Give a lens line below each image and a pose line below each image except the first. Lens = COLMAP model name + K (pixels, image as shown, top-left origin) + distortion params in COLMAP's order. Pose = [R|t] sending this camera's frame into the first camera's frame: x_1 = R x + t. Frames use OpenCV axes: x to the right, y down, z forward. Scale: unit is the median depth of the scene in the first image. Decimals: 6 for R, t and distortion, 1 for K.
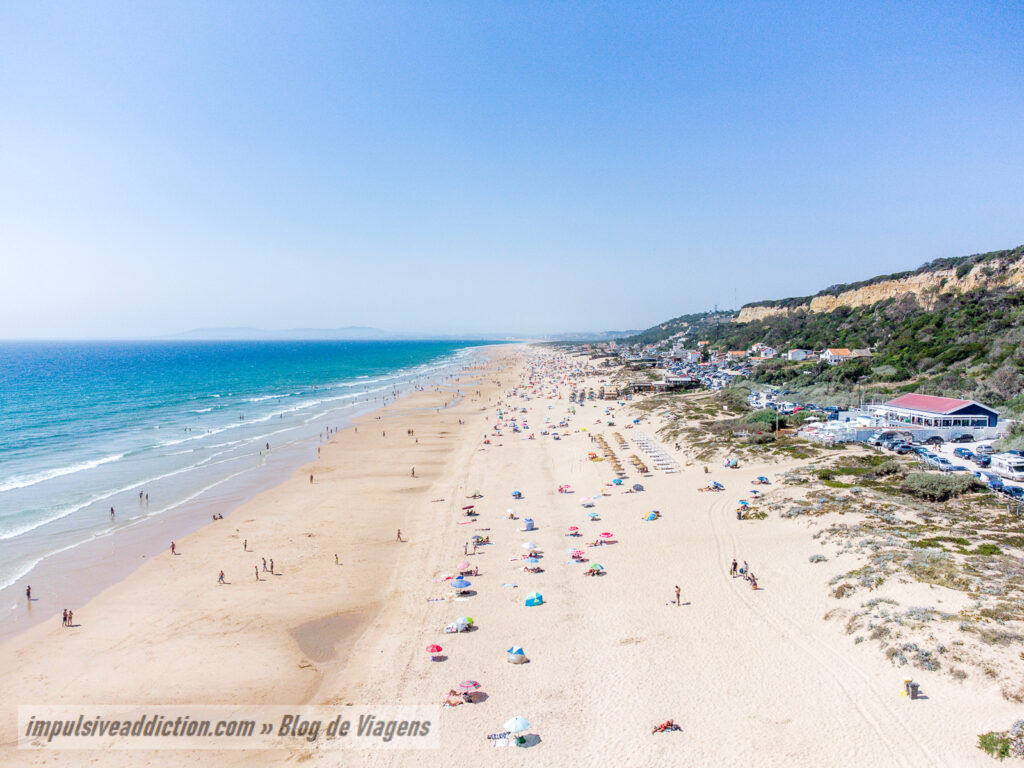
lens RADIAL K [[716.8, 0, 511.5], [0, 716.8, 384.9], [0, 0, 1]] dist [-0.000206, 0.000126]
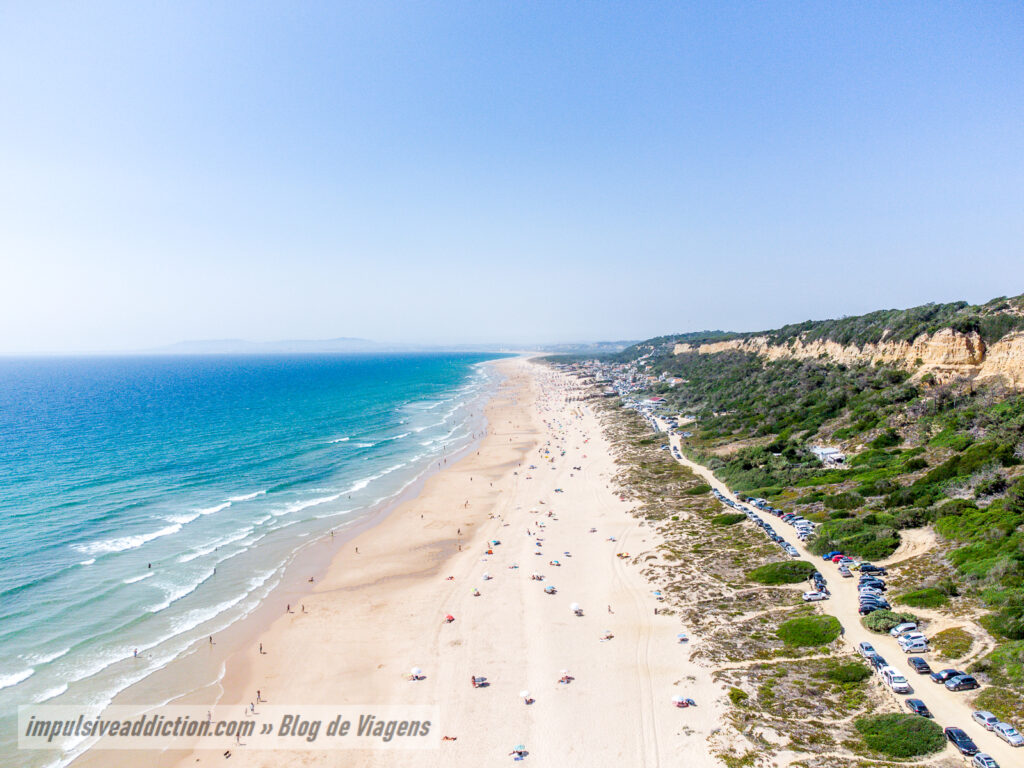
lens RADIAL K [[716.8, 0, 512.3], [0, 716.8, 385.9], [0, 0, 1]] dist [-0.000206, 0.000126]
pose [[0.999921, -0.006450, 0.010808, -0.050424], [0.006578, 0.999908, -0.011881, -0.001254], [-0.010731, 0.011951, 0.999871, -0.585281]]
